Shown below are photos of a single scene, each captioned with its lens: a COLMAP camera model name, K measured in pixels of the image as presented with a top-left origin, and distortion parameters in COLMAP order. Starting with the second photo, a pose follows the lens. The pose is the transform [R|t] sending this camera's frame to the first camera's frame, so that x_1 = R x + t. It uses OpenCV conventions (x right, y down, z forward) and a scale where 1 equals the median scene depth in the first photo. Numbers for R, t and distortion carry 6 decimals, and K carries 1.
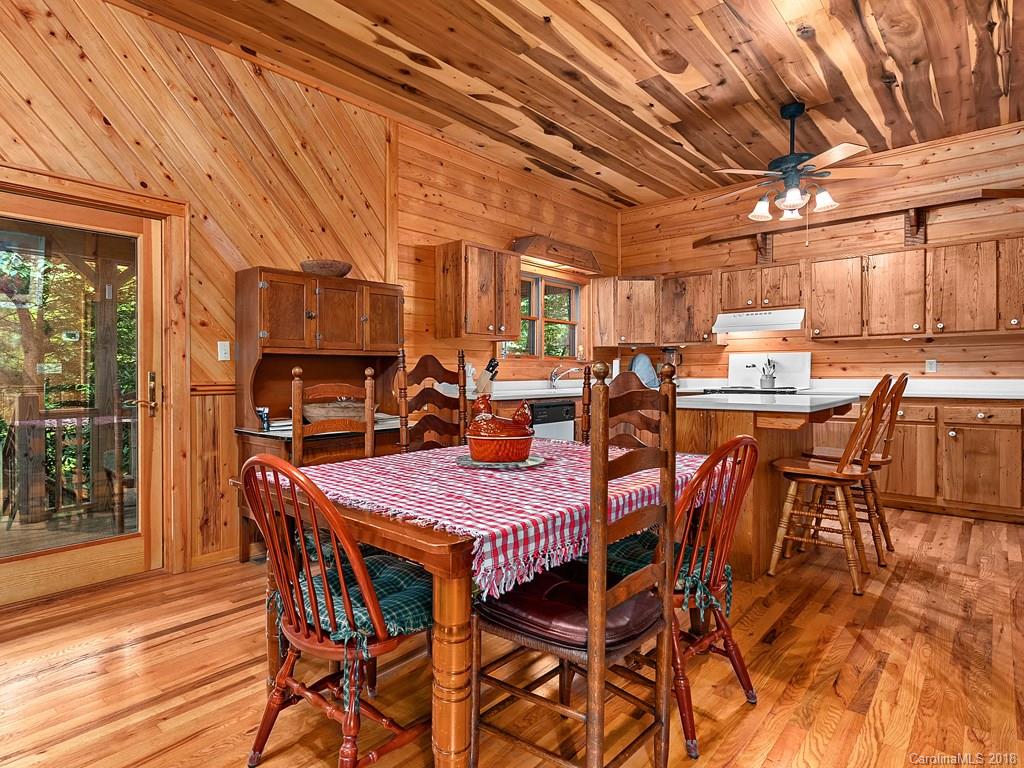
lens RADIAL K [[521.6, 0, 482.9], [0, 521.6, 379.1], [0, 0, 1]] dist [-0.000562, -0.000661]
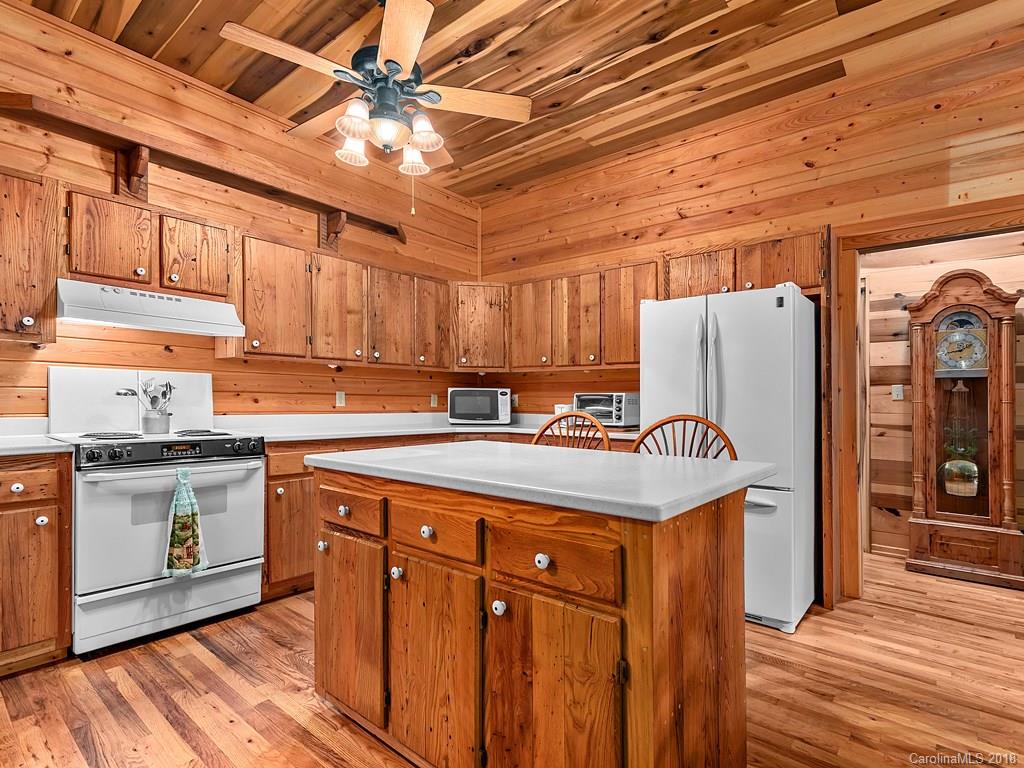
lens RADIAL K [[521.6, 0, 482.9], [0, 521.6, 379.1], [0, 0, 1]] dist [-0.000562, -0.000661]
pose [[-0.059081, 0.049790, 0.997011, -0.027477], [0.003688, 0.998759, -0.049659, -0.013770], [-0.998246, 0.000743, -0.059191, 0.805131]]
